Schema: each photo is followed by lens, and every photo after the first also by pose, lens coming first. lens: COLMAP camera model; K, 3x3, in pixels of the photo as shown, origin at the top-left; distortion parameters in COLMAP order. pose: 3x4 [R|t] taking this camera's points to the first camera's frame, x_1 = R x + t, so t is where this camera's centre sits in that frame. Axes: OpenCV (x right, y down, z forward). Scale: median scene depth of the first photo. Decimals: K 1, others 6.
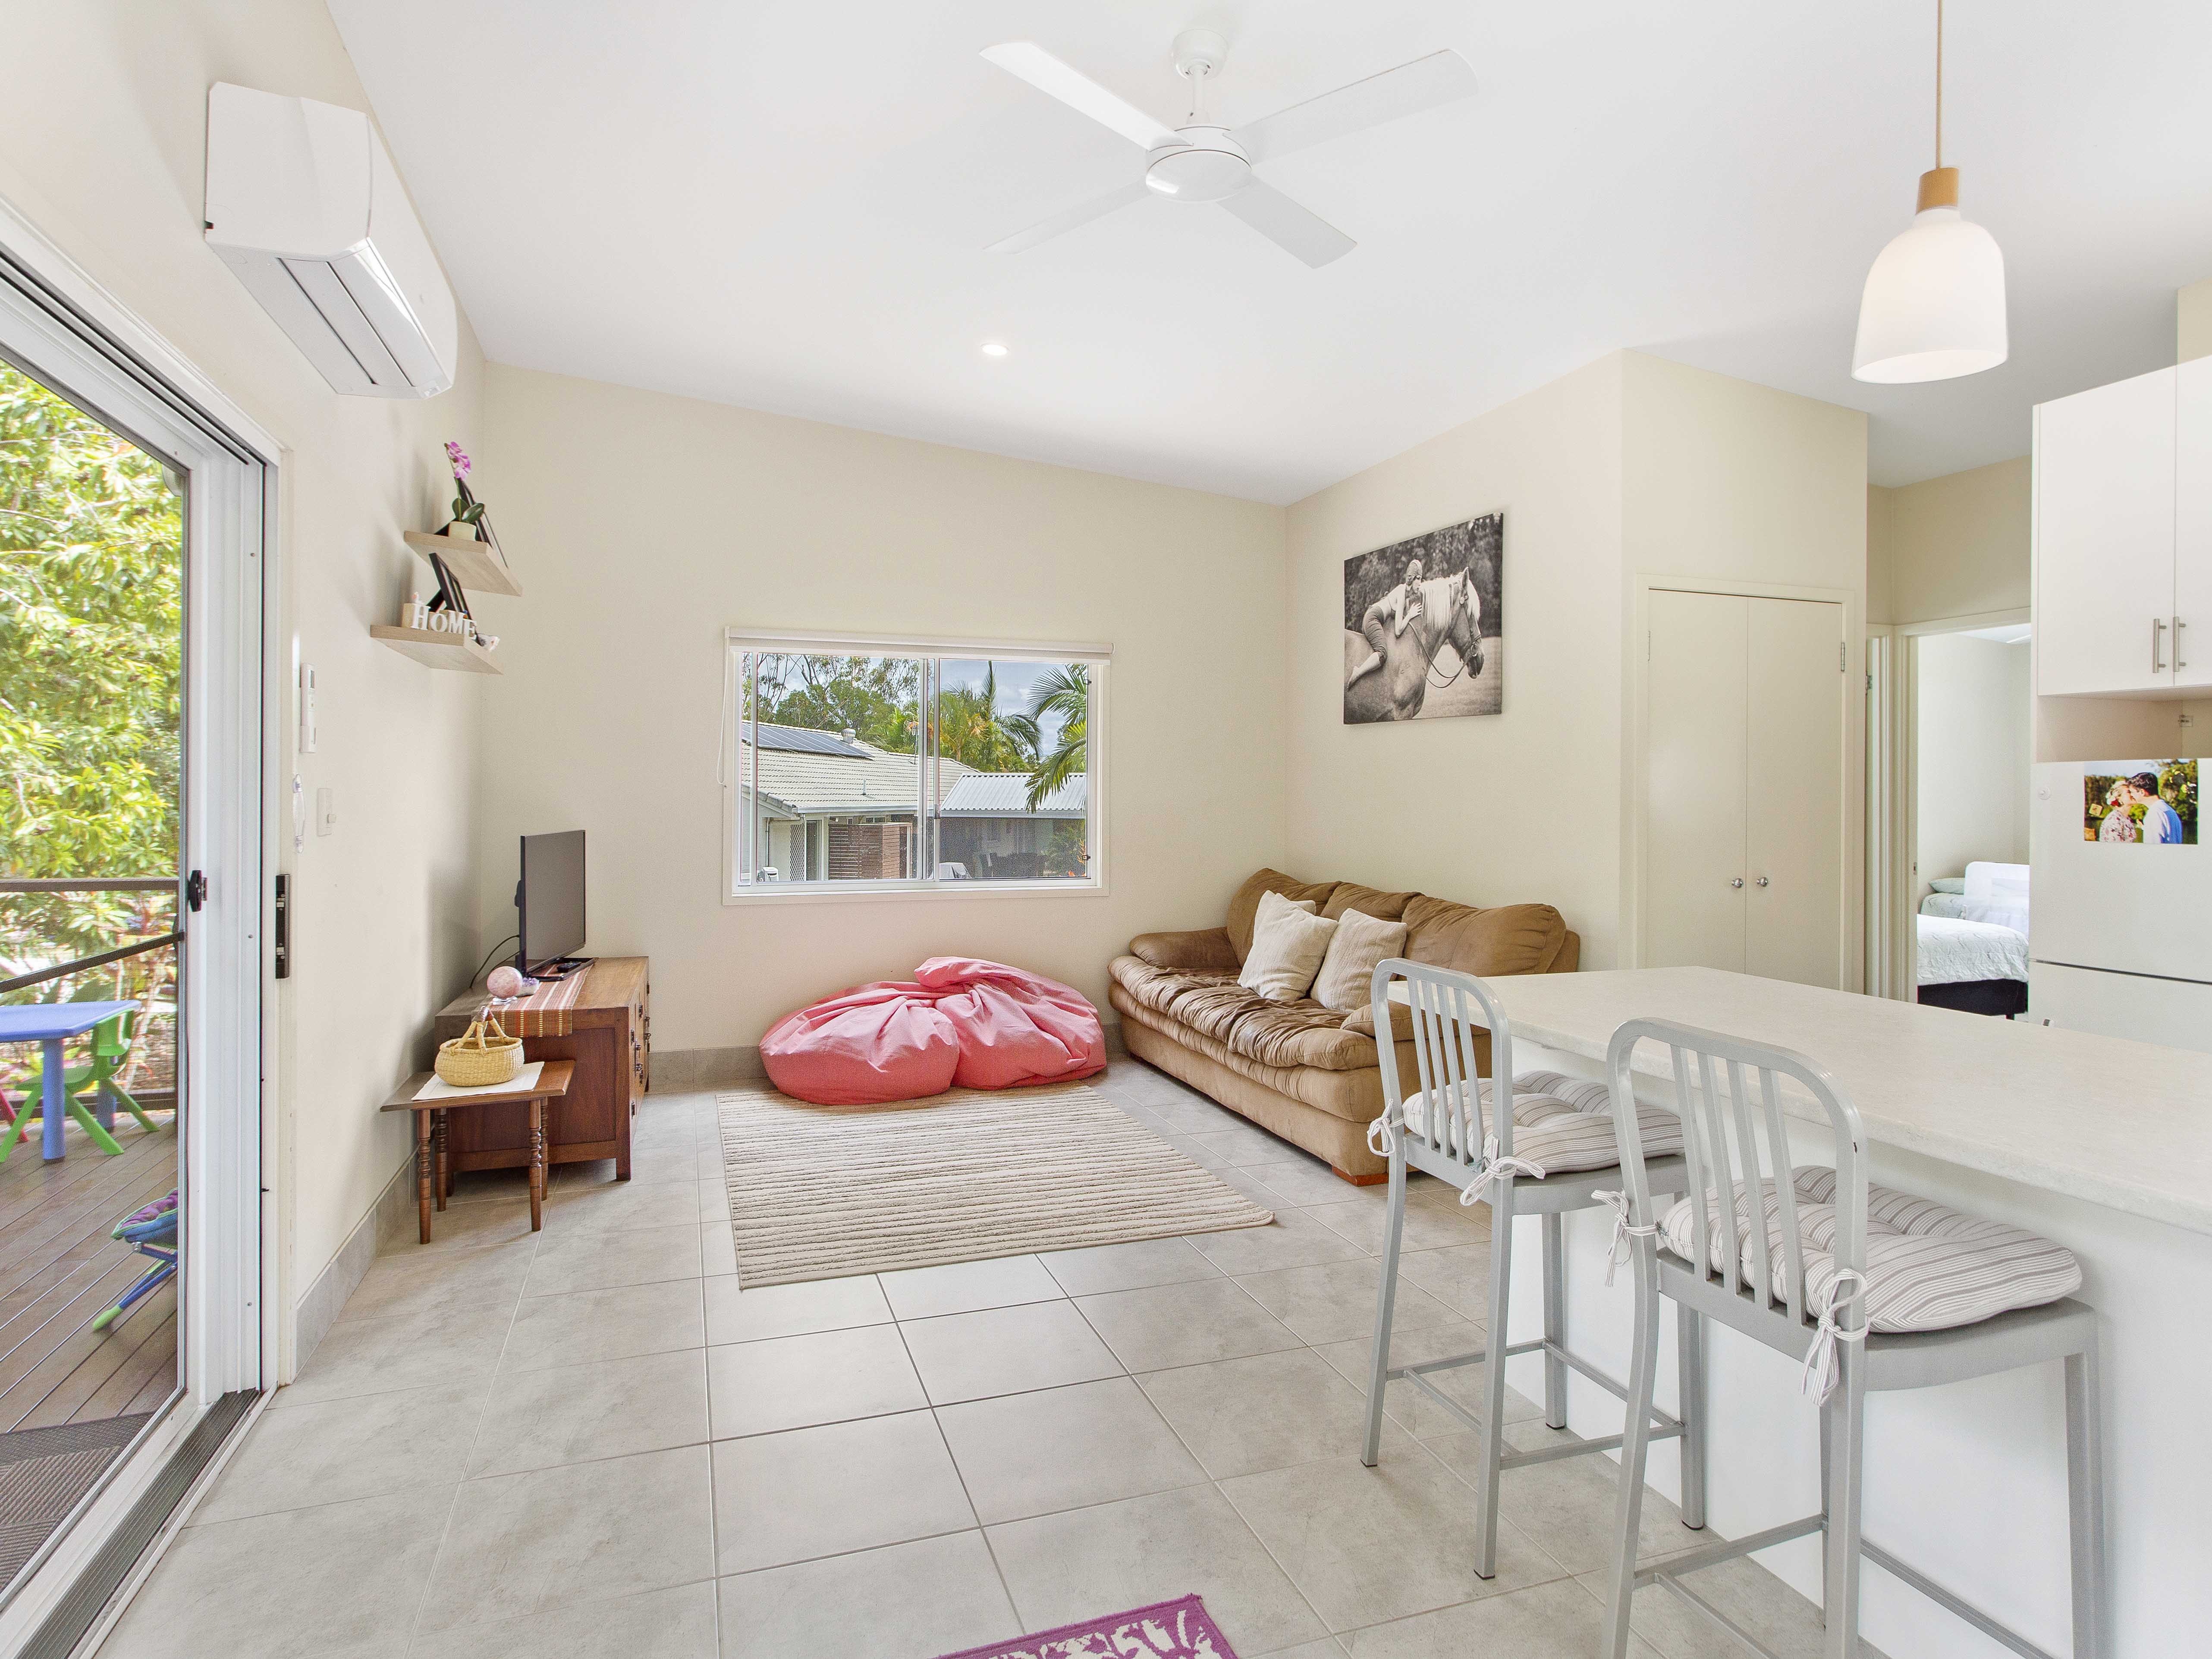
lens RADIAL K [[1206.2, 0, 1103.9], [0, 1206.2, 815.1], [0, 0, 1]] dist [0.002700, 0.000354]
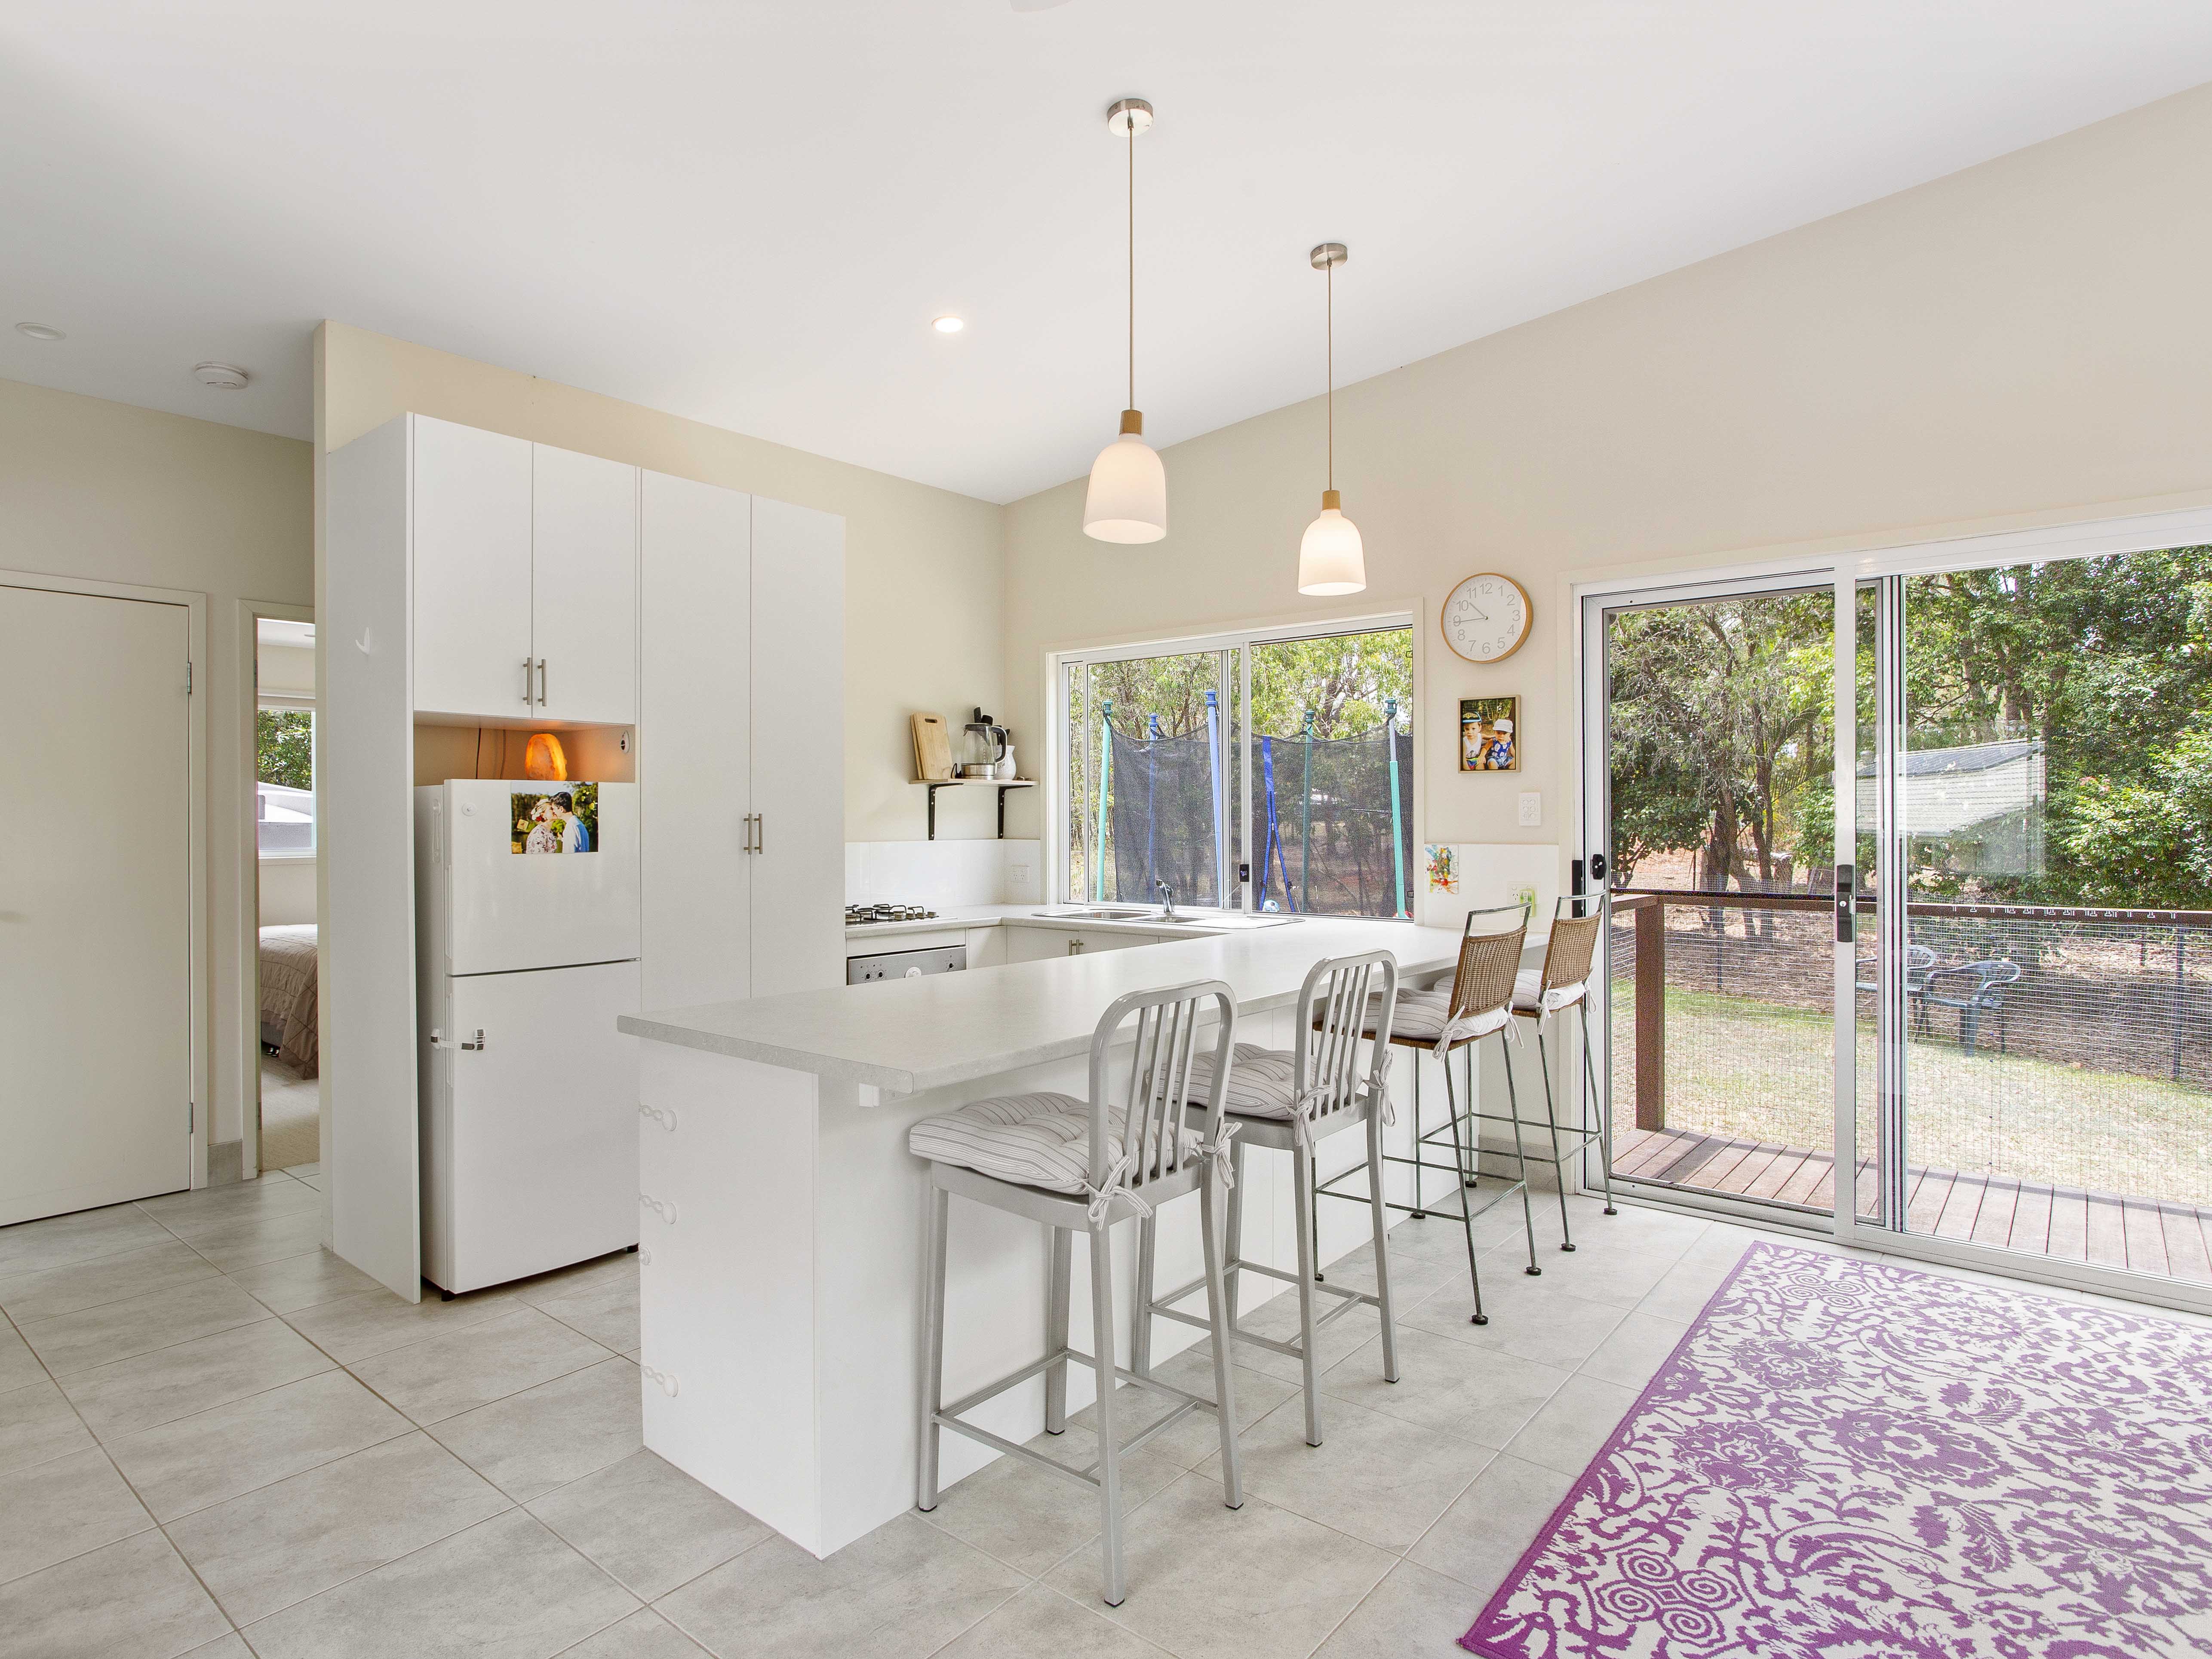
lens RADIAL K [[1206.2, 0, 1110.3], [0, 1206.2, 823.8], [0, 0, 1]] dist [0.002700, 0.000354]
pose [[-0.508247, -0.003844, 0.861203, -0.405398], [0.013468, 0.999832, 0.012411, -0.012233], [-0.861106, 0.017906, -0.508110, 1.145673]]
